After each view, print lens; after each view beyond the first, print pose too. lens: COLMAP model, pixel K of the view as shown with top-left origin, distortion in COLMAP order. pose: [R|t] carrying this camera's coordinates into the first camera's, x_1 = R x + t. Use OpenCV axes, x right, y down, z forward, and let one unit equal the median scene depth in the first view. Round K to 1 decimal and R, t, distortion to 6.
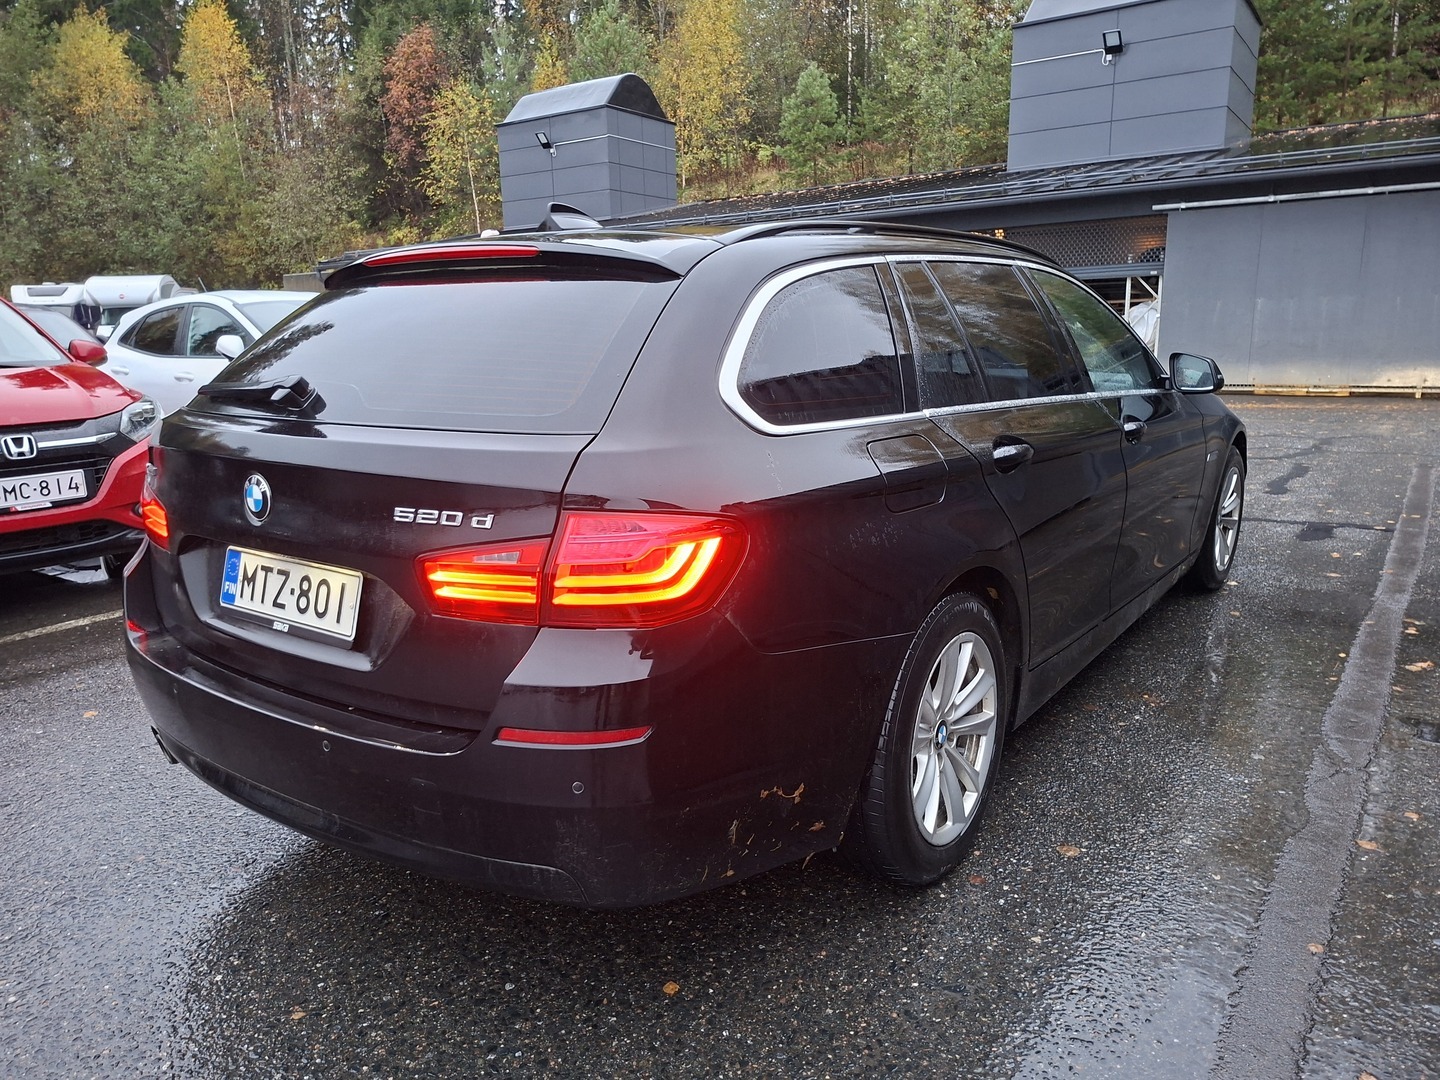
lens RADIAL K [[1049.6, 0, 709.4], [0, 1049.6, 551.4], [0, 0, 1]] dist [0.055238, -0.035931]
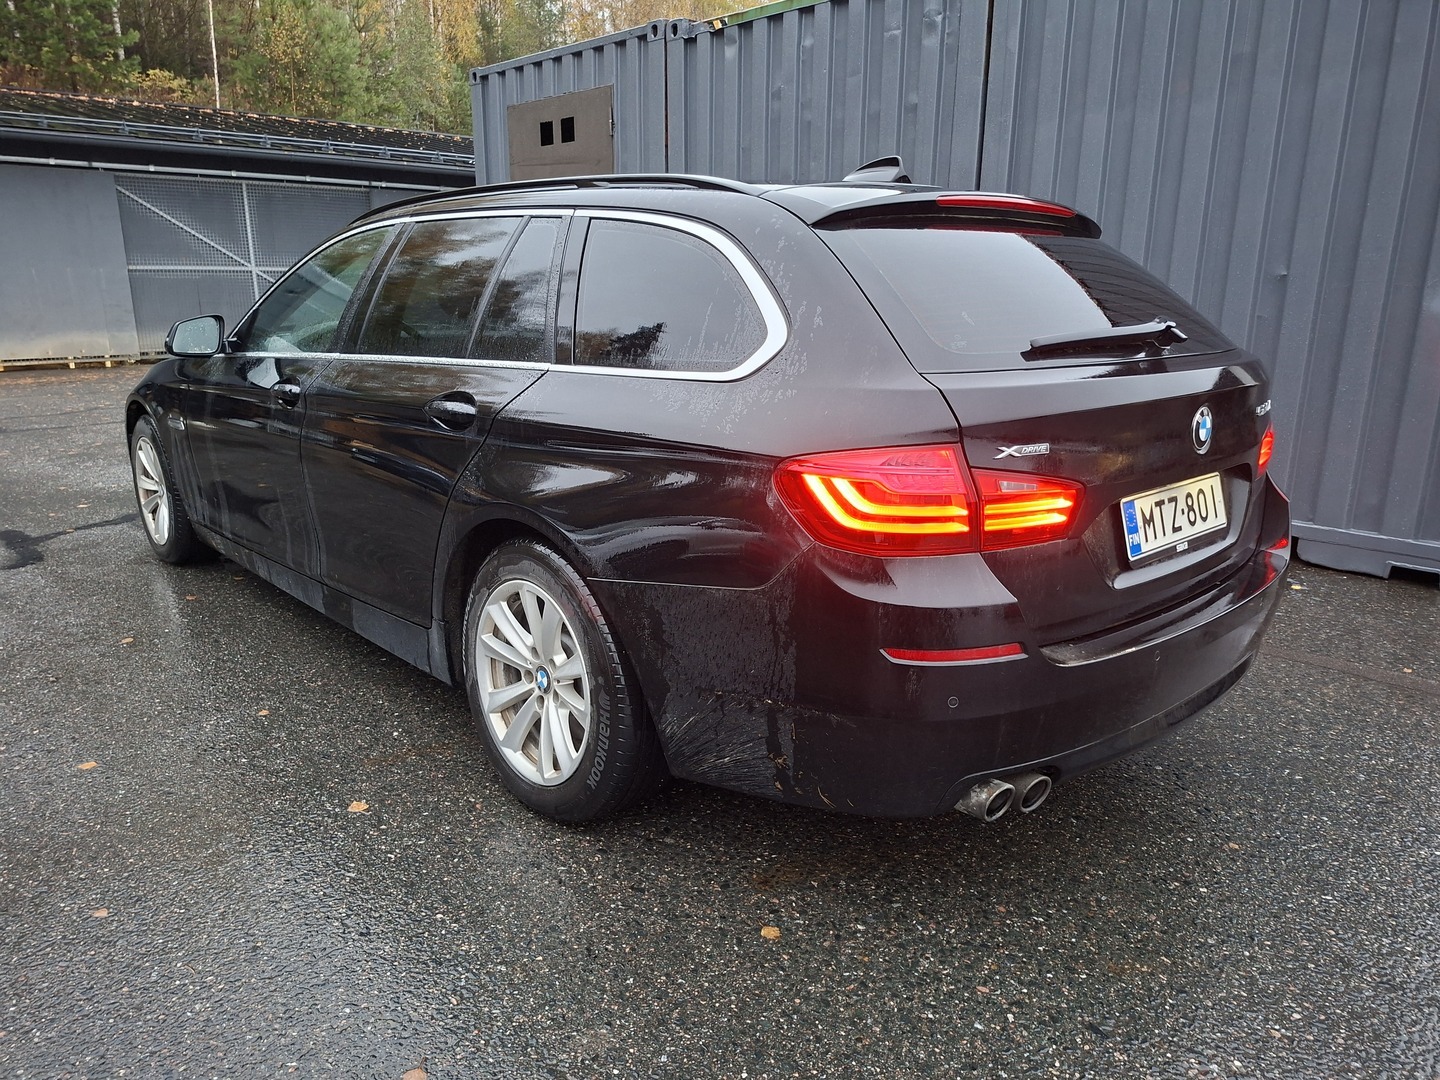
lens RADIAL K [[1049.6, 0, 715.5], [0, 1049.6, 536.6], [0, 0, 1]] dist [0.055238, -0.035931]
pose [[0.170784, -0.213272, 0.961950, -1.534403], [0.207251, 0.962227, 0.176538, -0.232263], [-0.963265, 0.169215, 0.208534, 1.228678]]
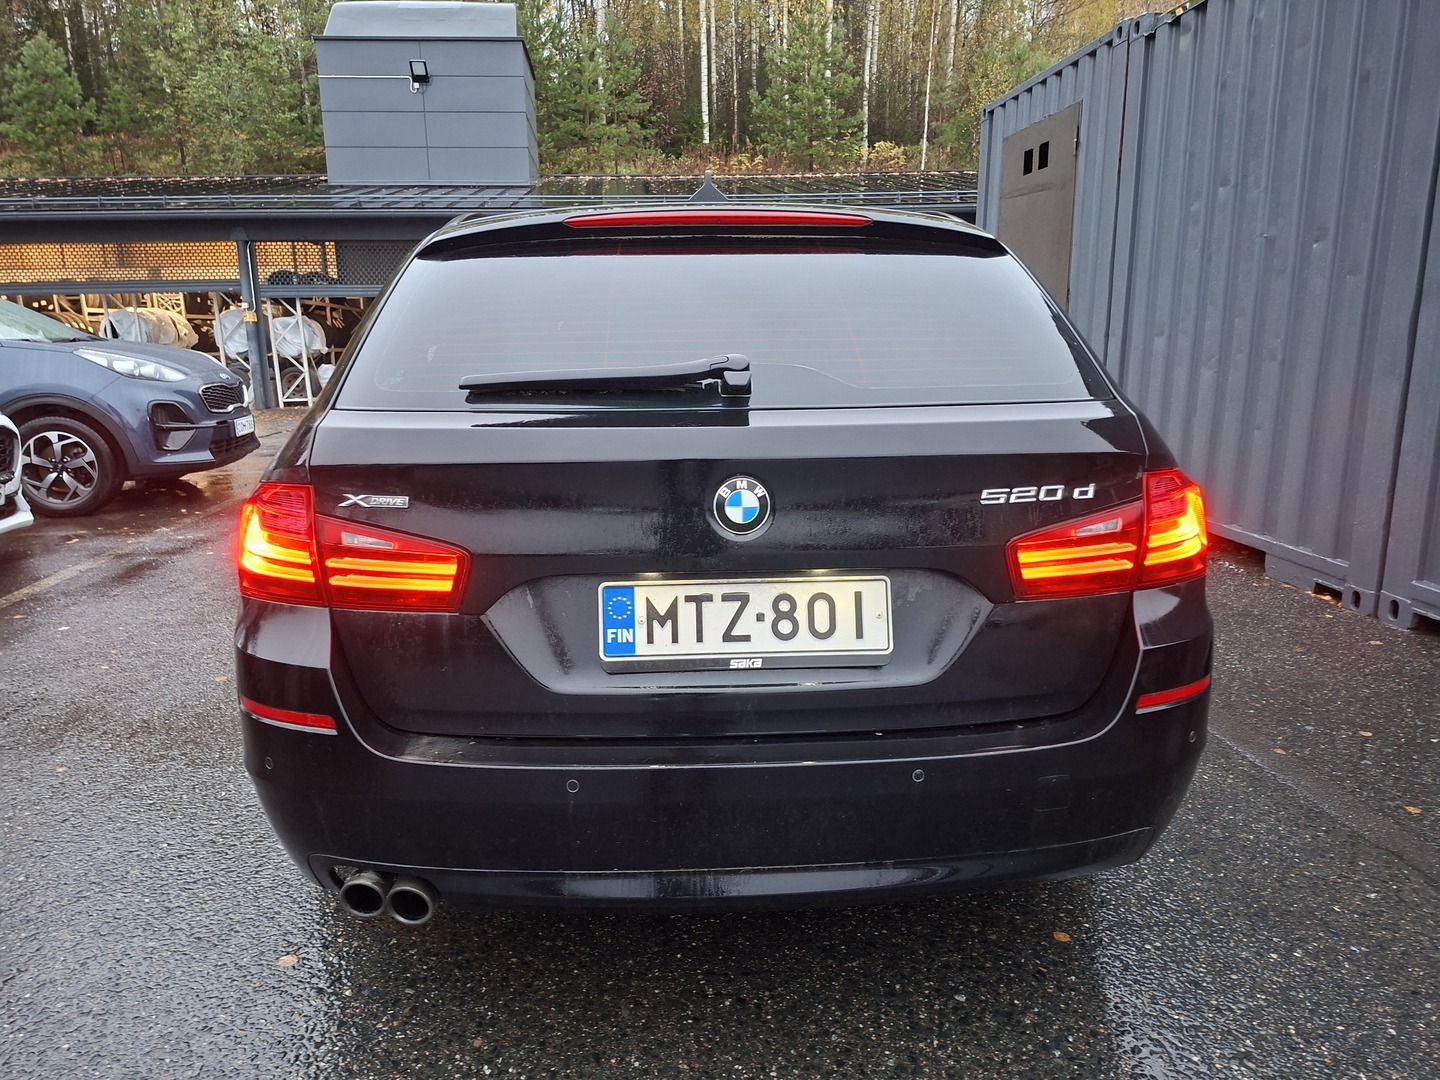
lens RADIAL K [[1049.6, 0, 710.1], [0, 1049.6, 538.5], [0, 0, 1]] dist [0.055238, -0.035931]
pose [[0.765866, -0.117086, 0.632250, -0.919898], [0.136184, 0.990511, 0.018468, -0.042479], [-0.628413, 0.071958, 0.774545, 0.383328]]
